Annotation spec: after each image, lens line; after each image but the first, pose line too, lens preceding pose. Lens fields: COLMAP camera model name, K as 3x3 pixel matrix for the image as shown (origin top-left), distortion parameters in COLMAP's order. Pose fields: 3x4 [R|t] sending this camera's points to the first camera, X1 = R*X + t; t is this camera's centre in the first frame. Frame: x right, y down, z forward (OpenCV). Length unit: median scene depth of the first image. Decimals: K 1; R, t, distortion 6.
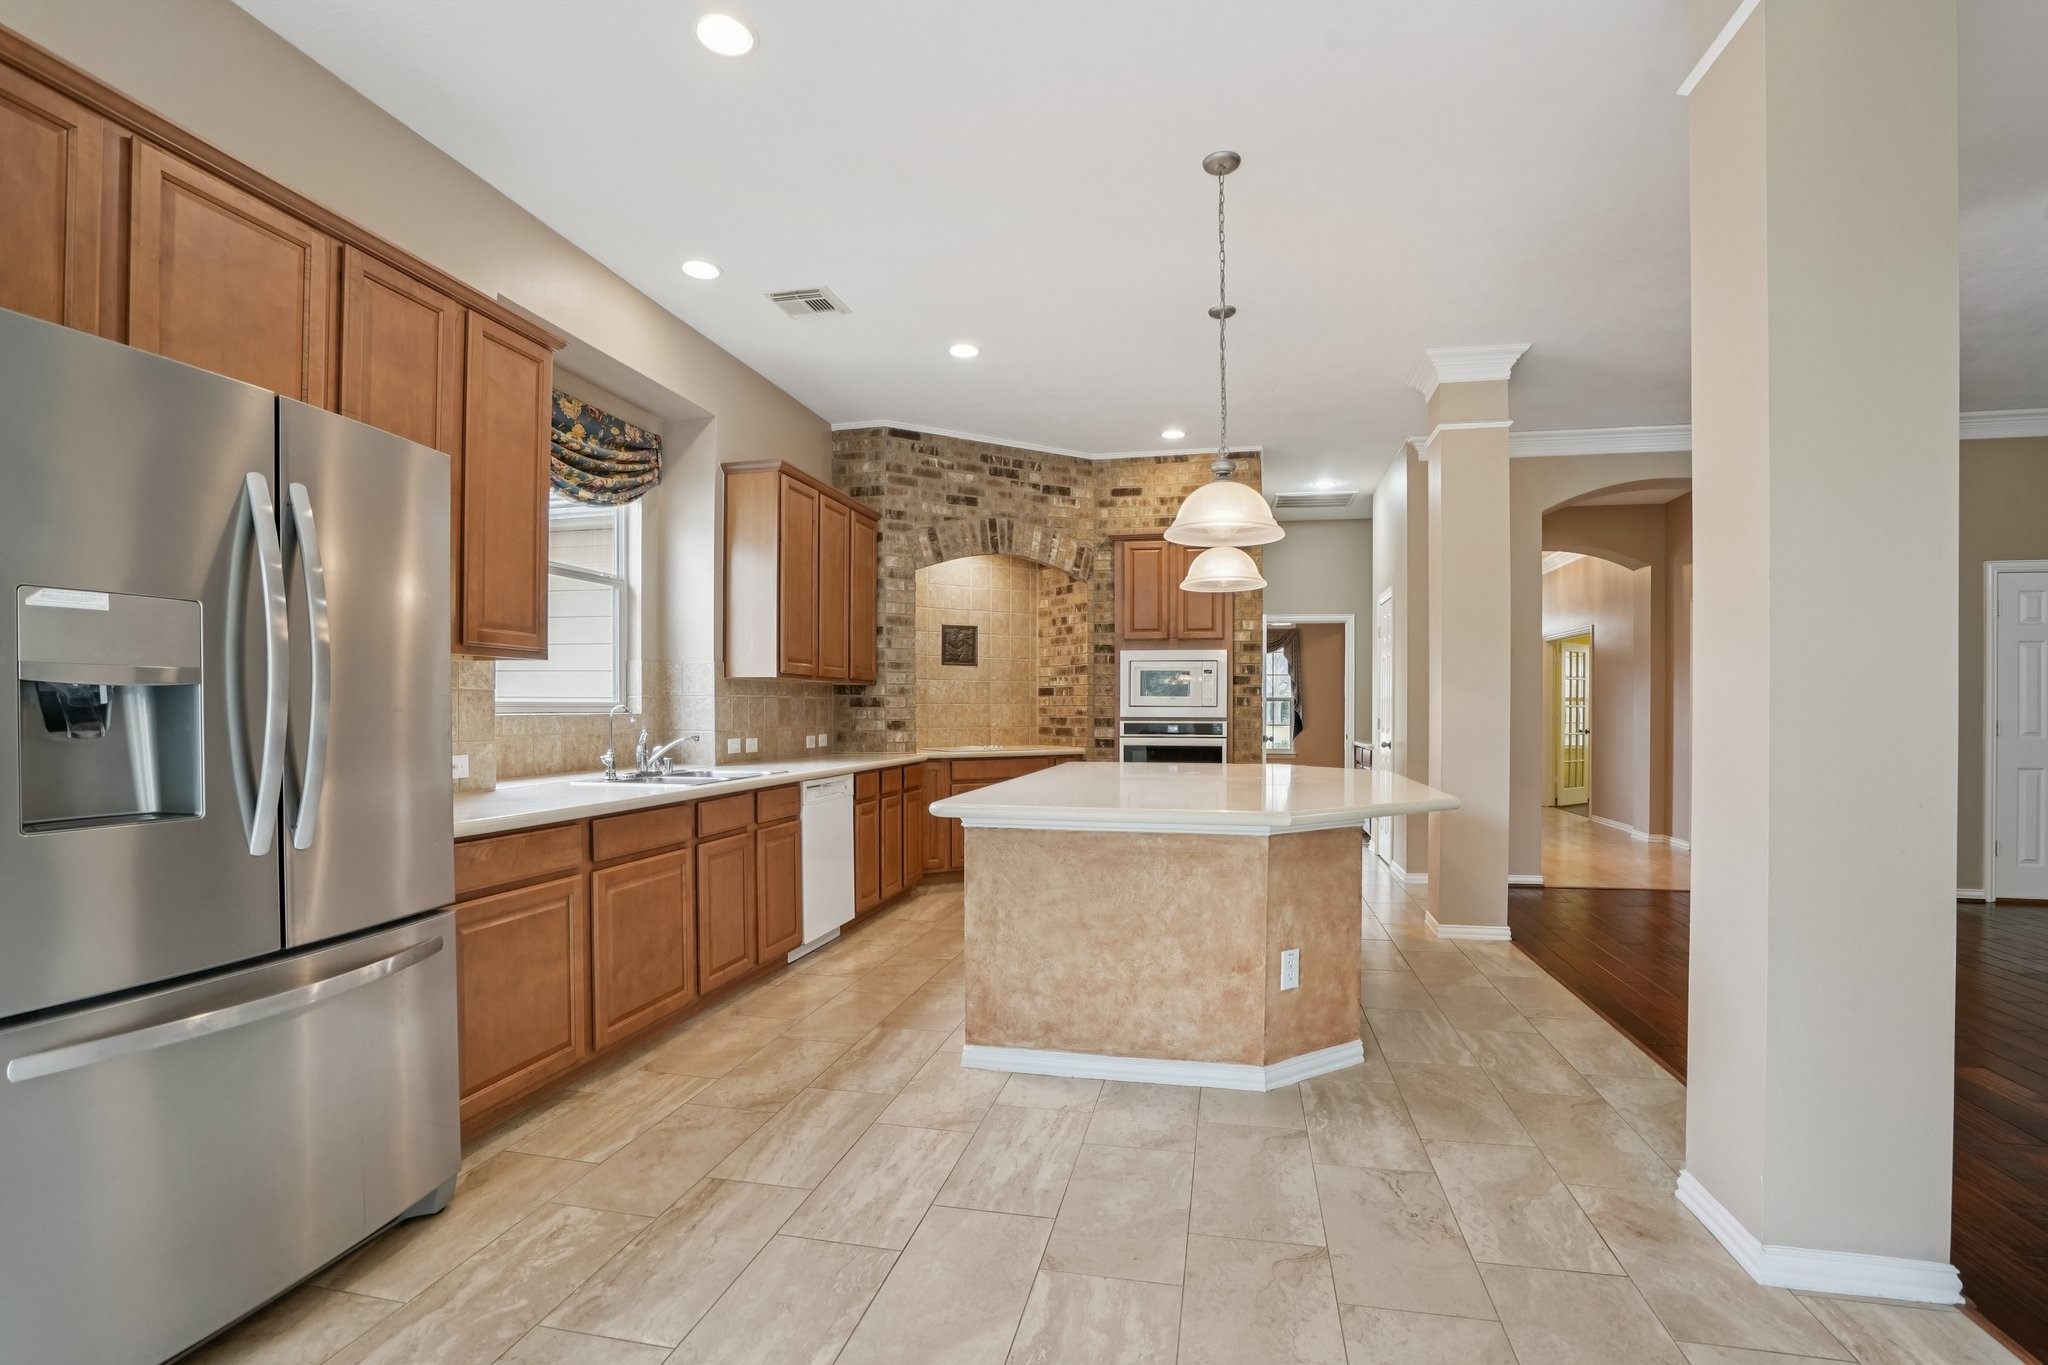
lens RADIAL K [[1004.2, 0, 1006.0], [0, 1004.2, 706.2], [0, 0, 1]] dist [-0.013678, 0.019595]
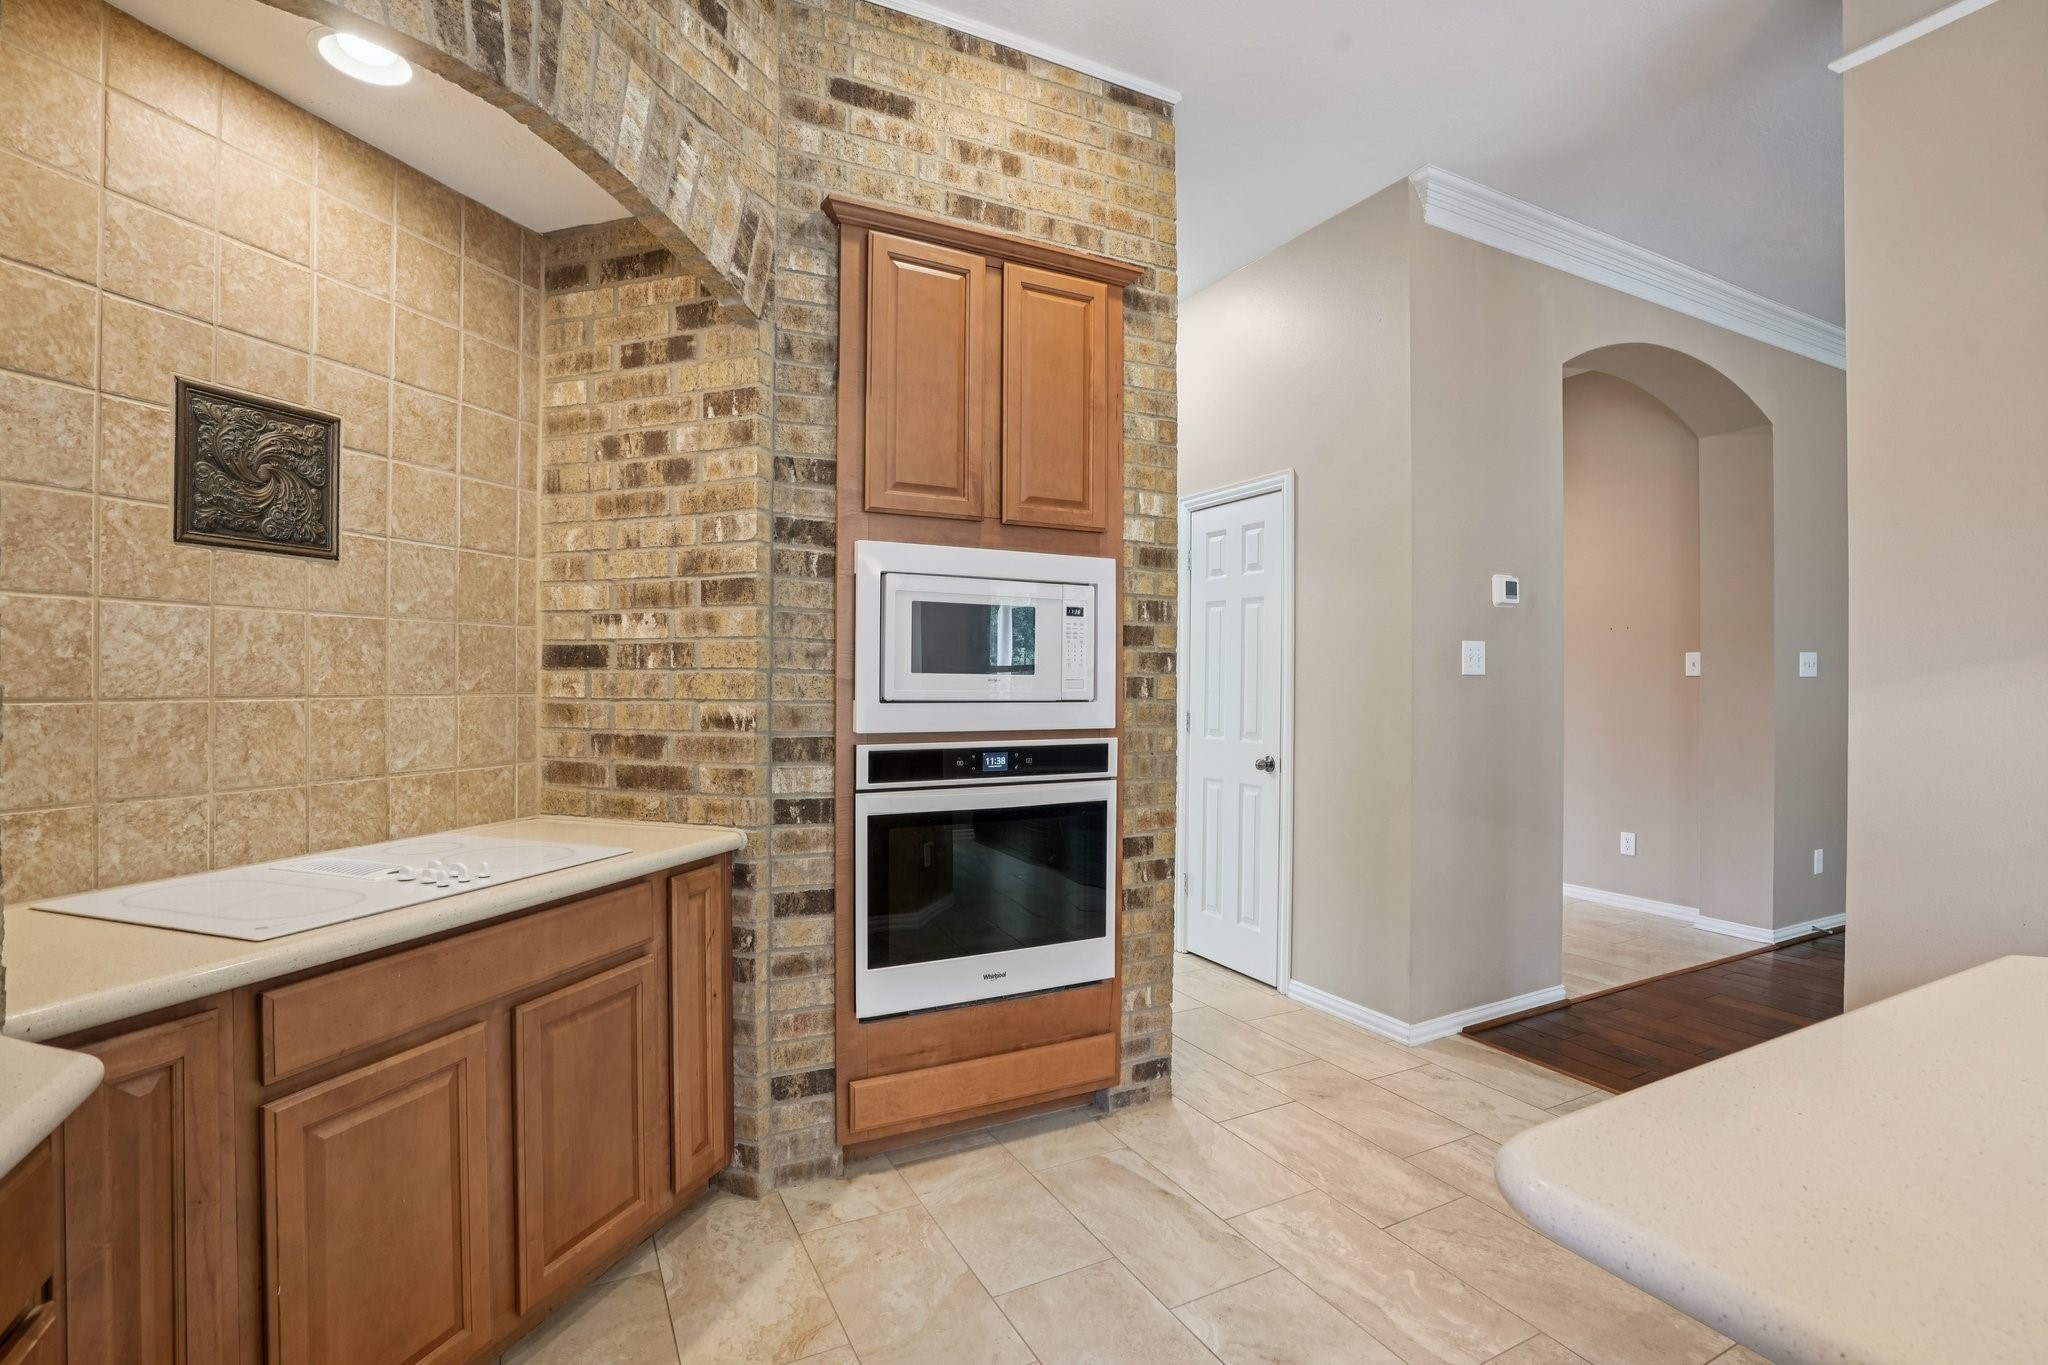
lens RADIAL K [[963.1, 0, 1032.6], [0, 963.1, 677.5], [0, 0, 1]] dist [-0.053066, 0.017247]
pose [[0.756734, 0.000681, 0.653722, -0.055503], [-0.003812, 0.999987, 0.003370, -0.009632], [-0.653711, -0.005042, 0.756727, 0.706802]]
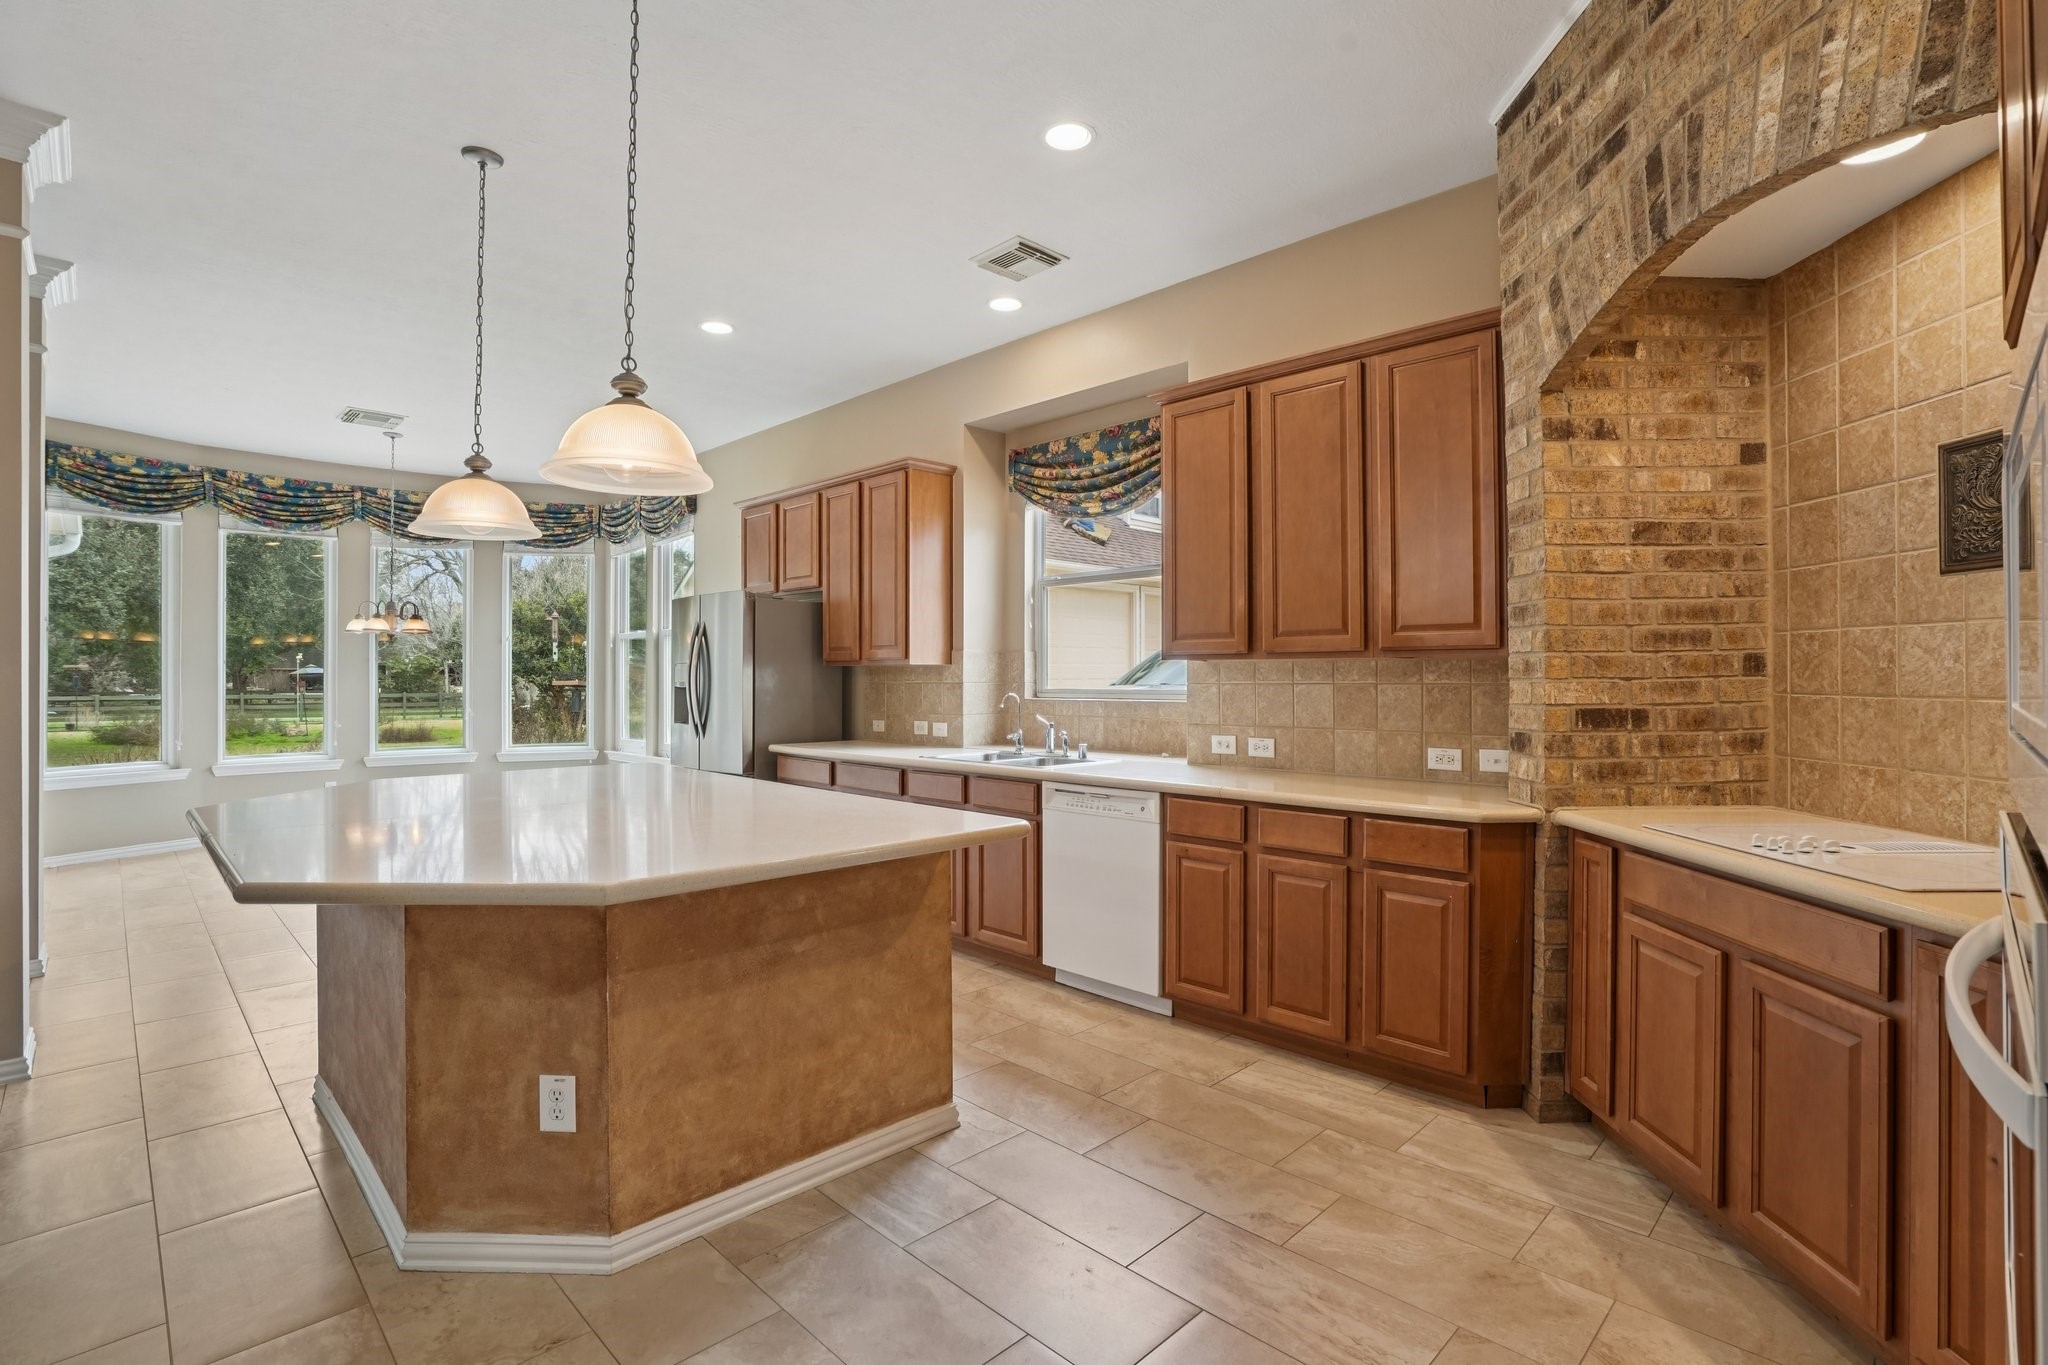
lens RADIAL K [[963.1, 0, 1032.6], [0, 963.1, 677.5], [0, 0, 1]] dist [-0.053066, 0.017247]
pose [[-0.531467, -0.001419, -0.847078, 0.341176], [0.003738, 0.999985, -0.004020, -0.008952], [0.847071, -0.005302, -0.531453, 0.935606]]
